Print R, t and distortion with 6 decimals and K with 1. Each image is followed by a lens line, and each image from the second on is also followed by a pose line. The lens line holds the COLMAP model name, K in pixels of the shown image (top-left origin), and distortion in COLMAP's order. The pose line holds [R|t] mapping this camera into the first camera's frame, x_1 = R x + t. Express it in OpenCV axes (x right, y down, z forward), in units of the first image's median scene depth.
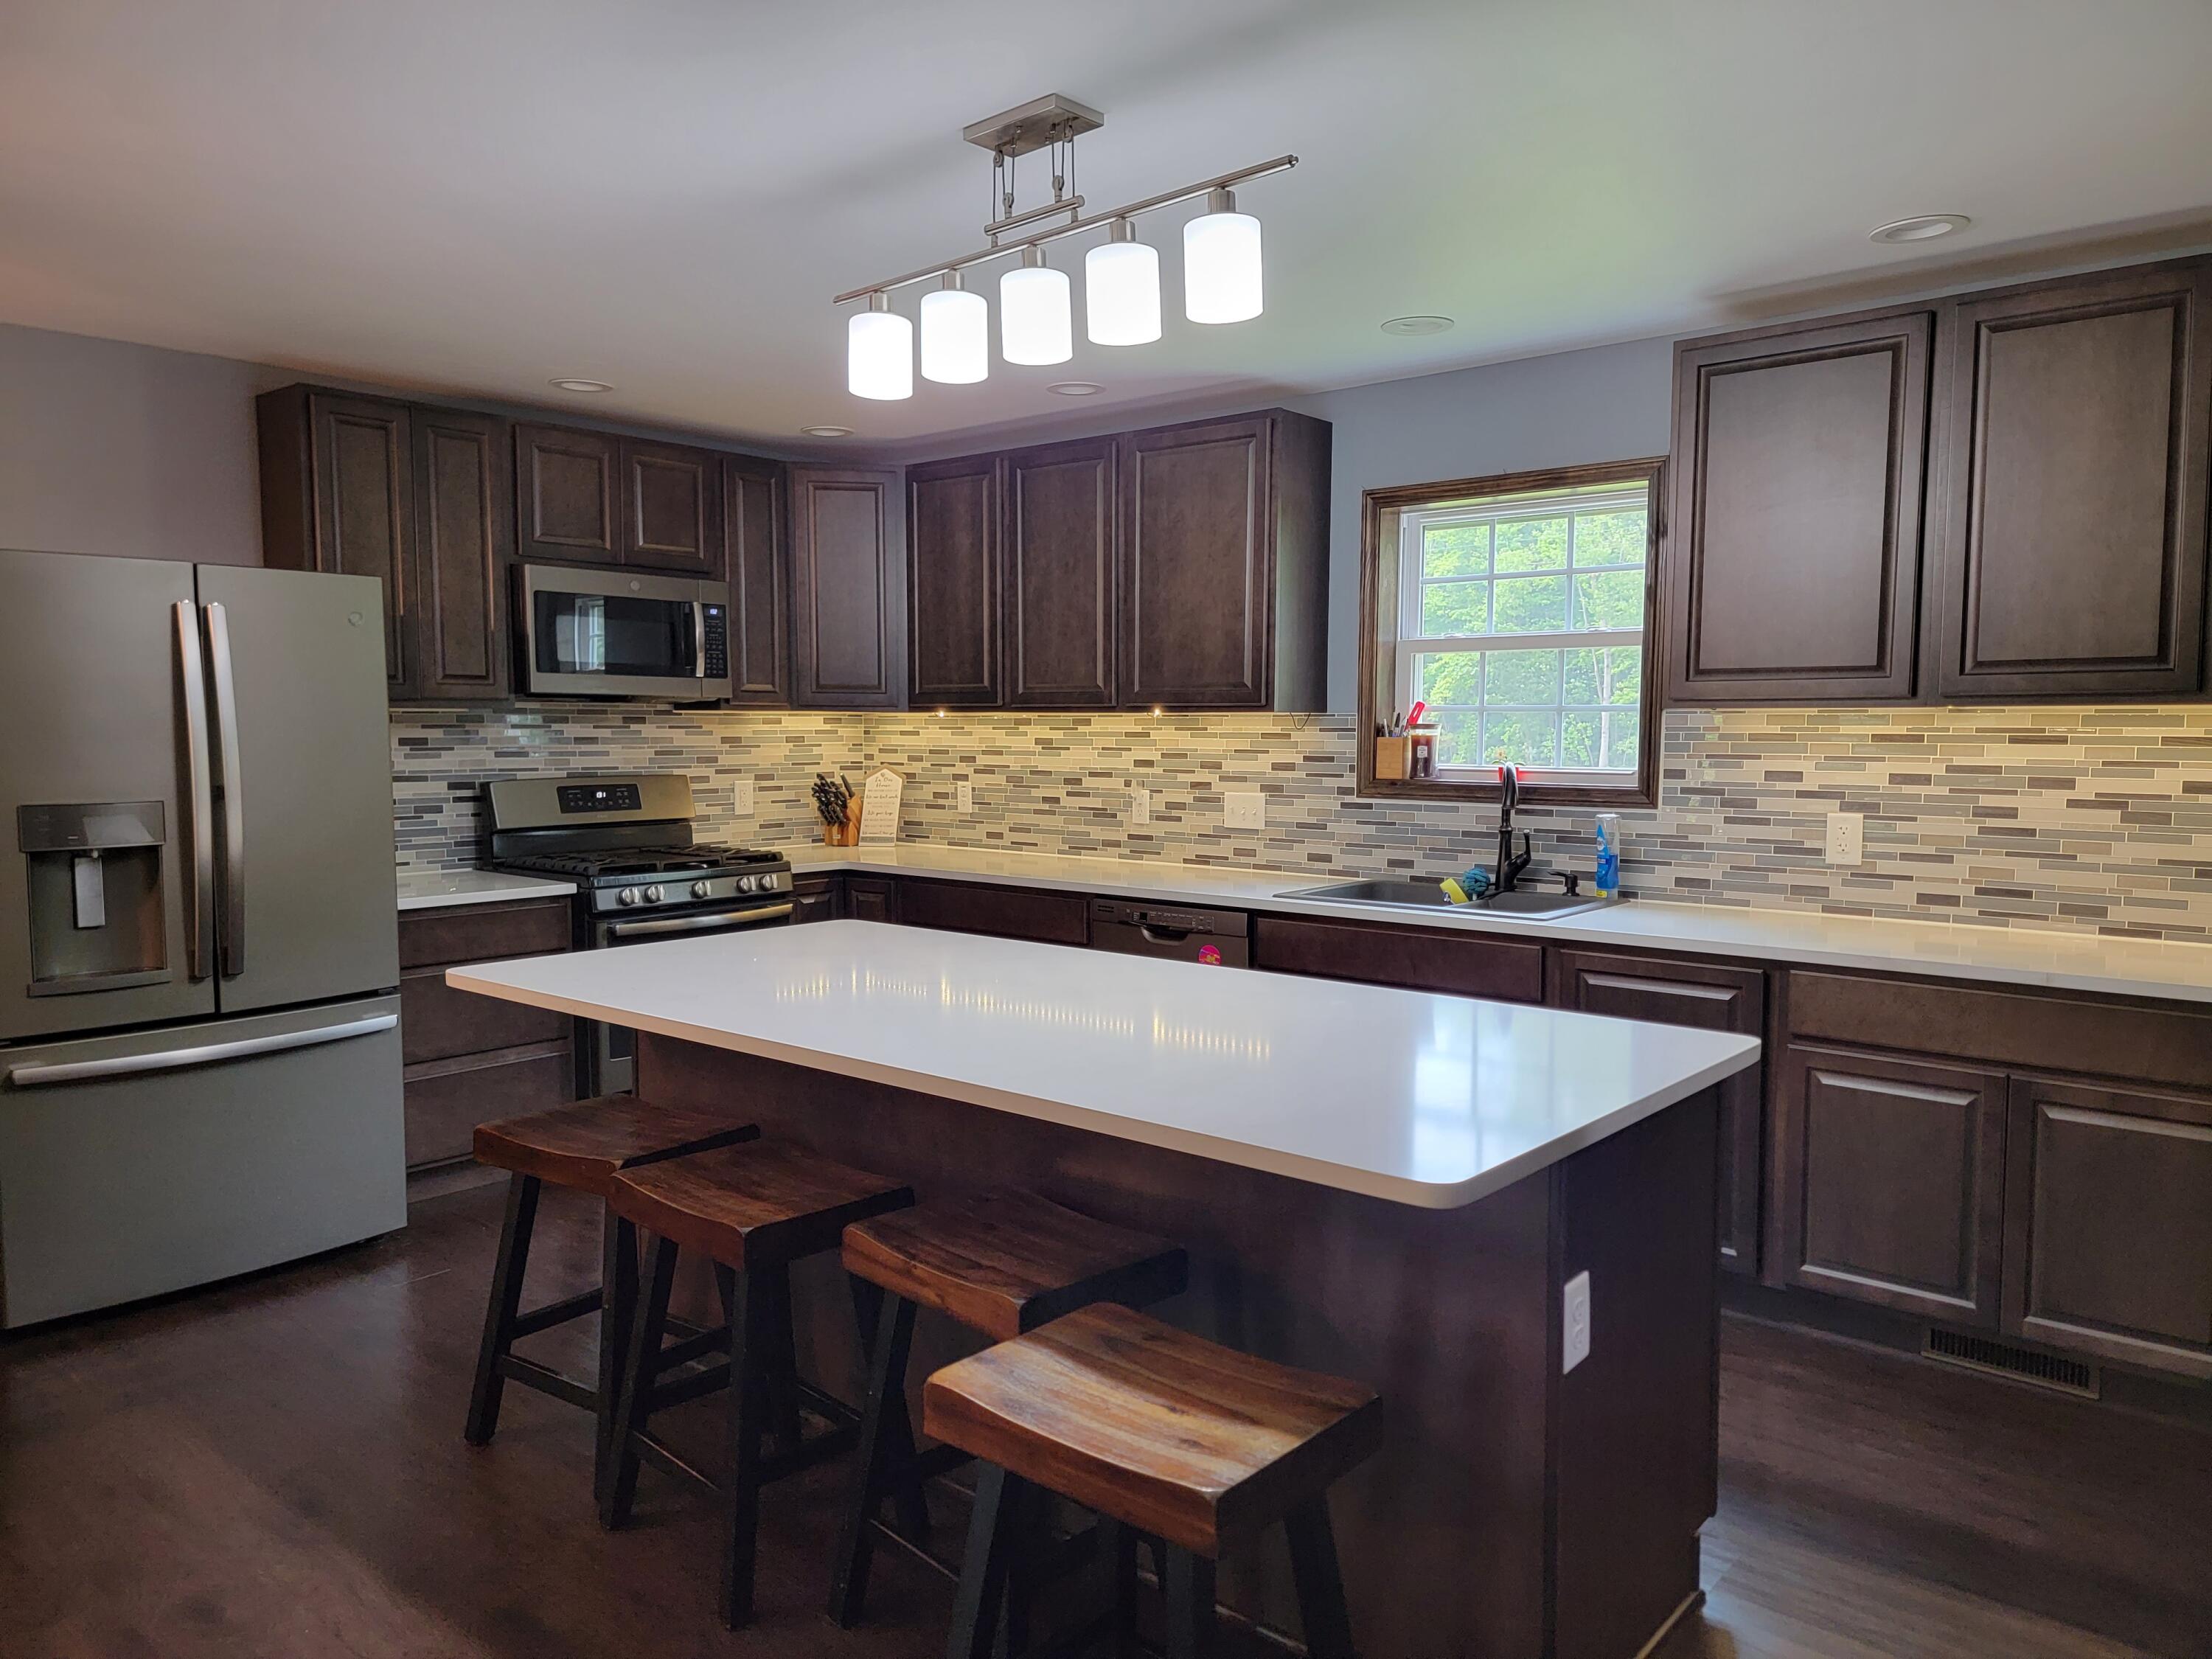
lens RADIAL K [[1543.2, 0, 1137.4], [0, 1543.2, 834.1], [0, 0, 1]] dist [0.093026, -0.080120]
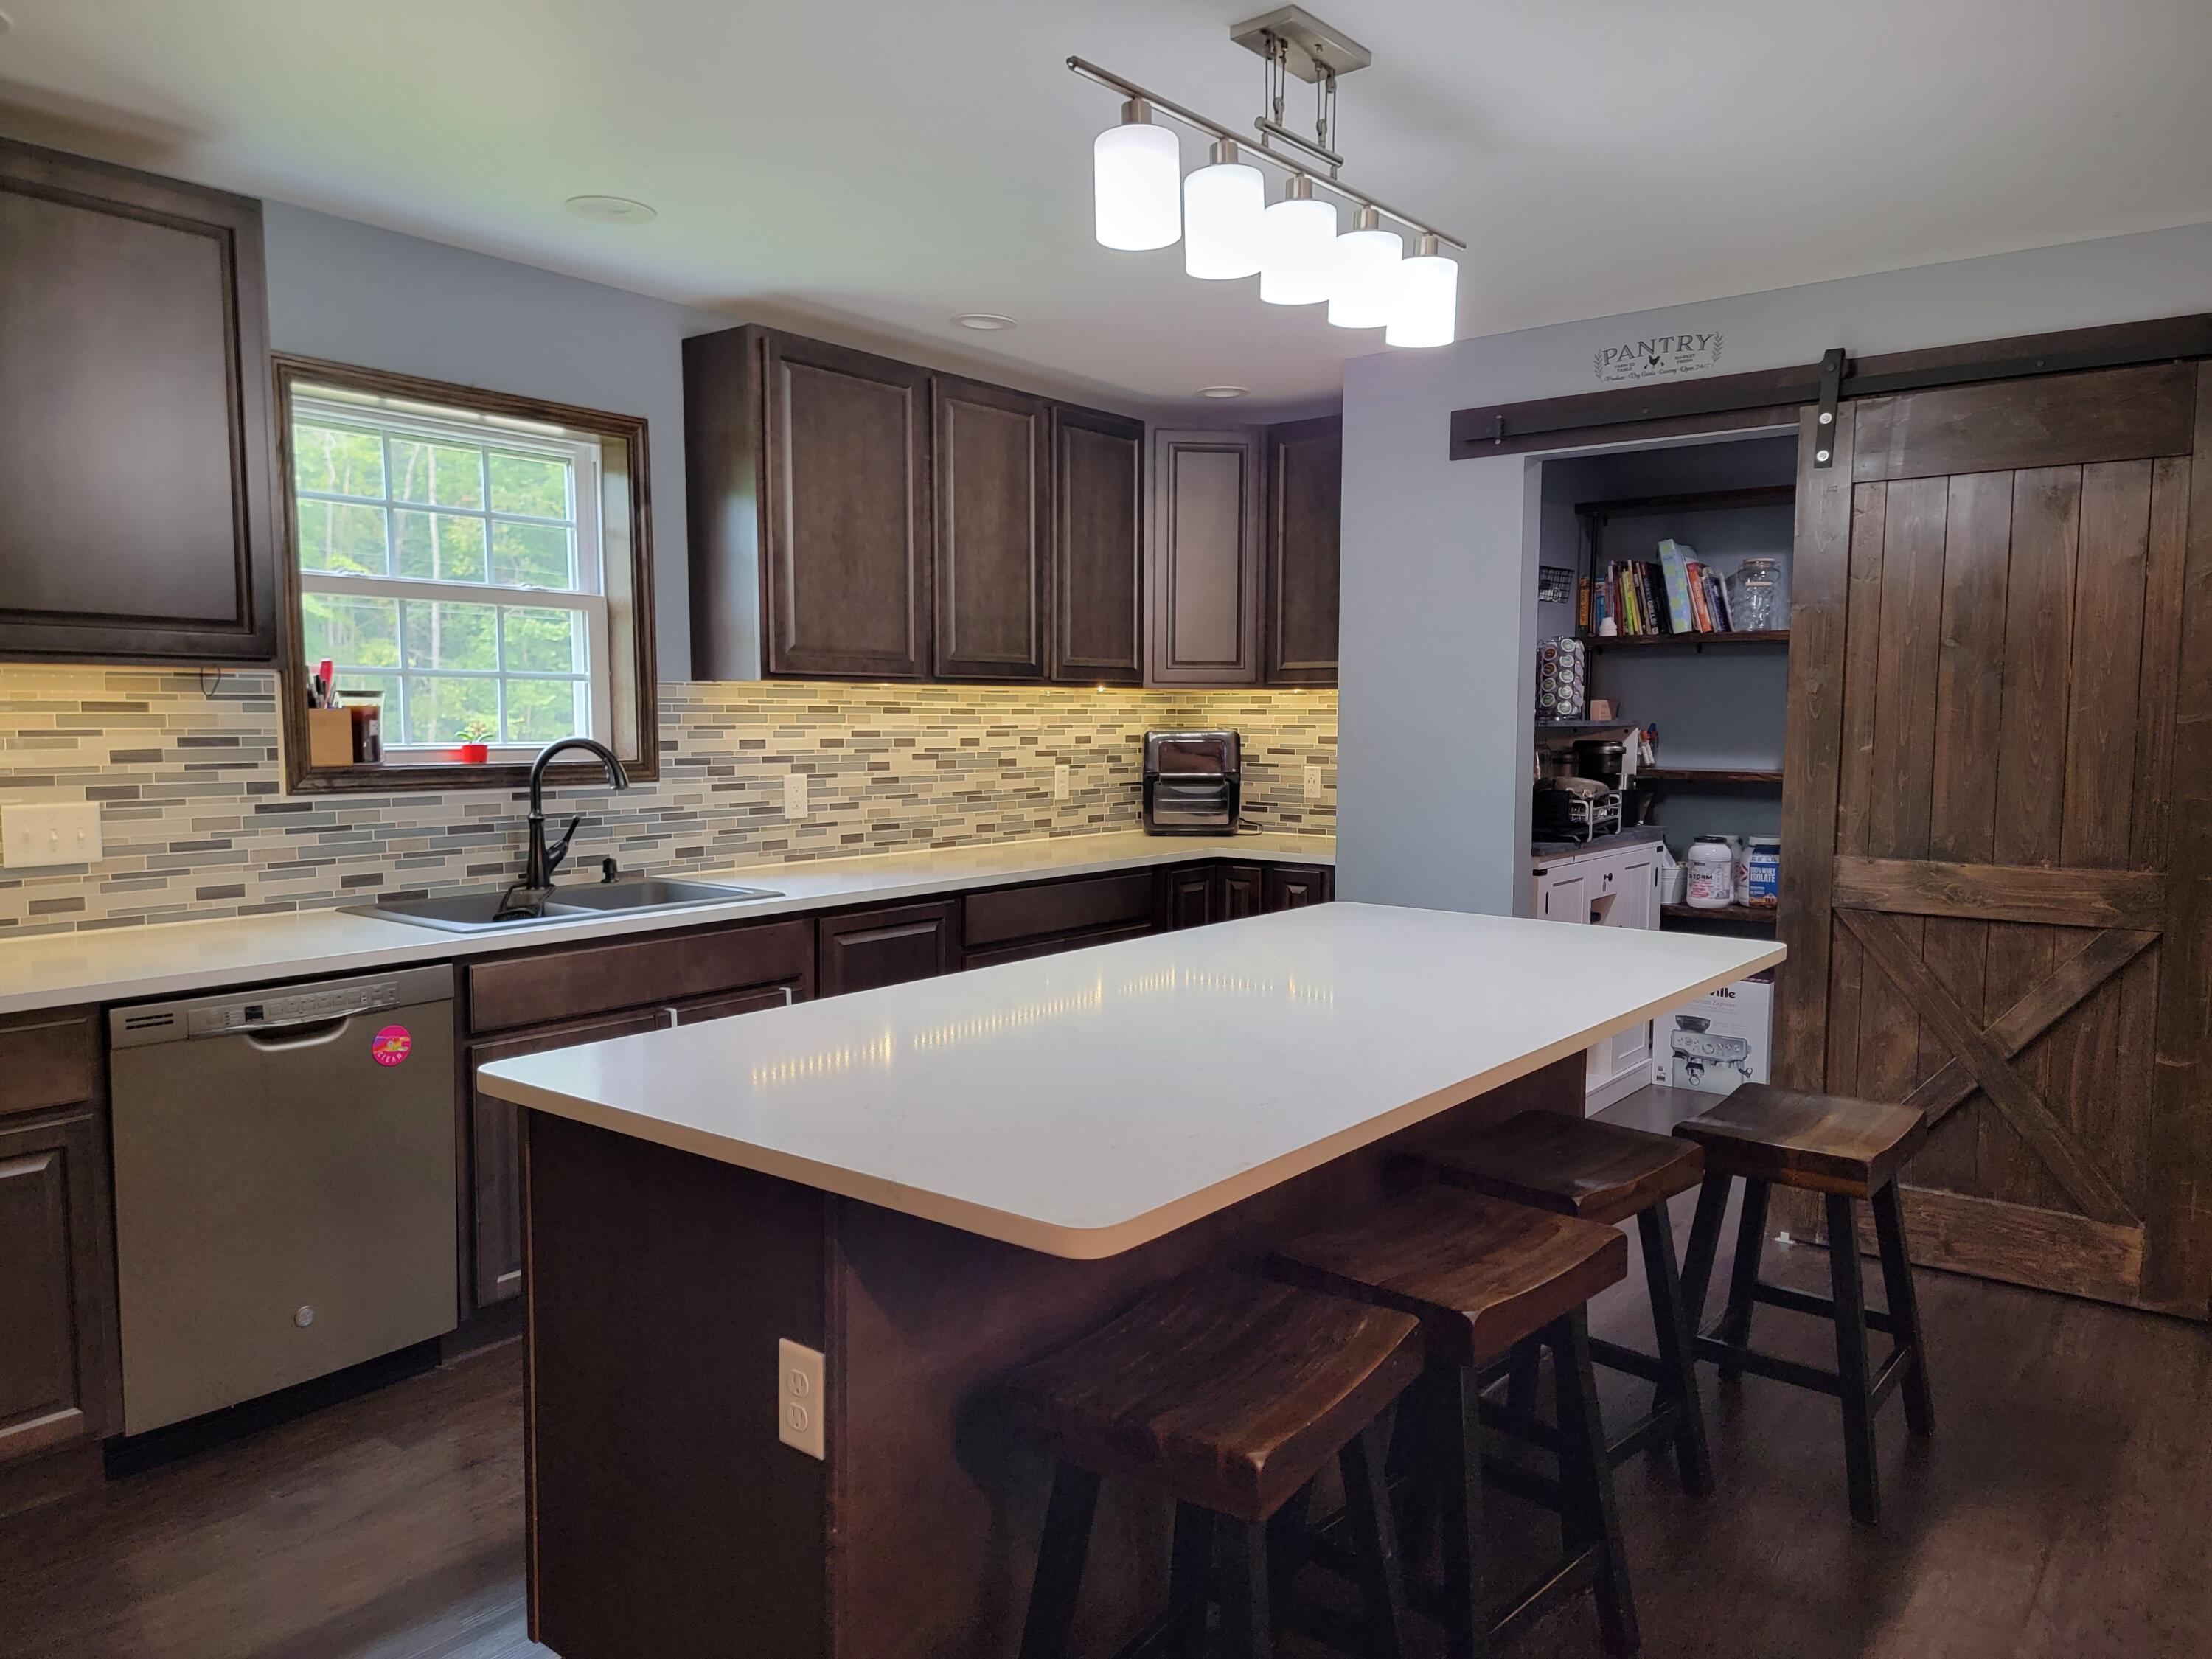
lens RADIAL K [[1543.2, 0, 1137.4], [0, 1543.2, 834.1], [0, 0, 1]] dist [0.093026, -0.080120]
pose [[-0.043473, -0.078286, 0.995983, -0.673710], [0.073222, 0.993994, 0.081326, -0.041970], [-0.996368, 0.076464, -0.037480, 0.756625]]
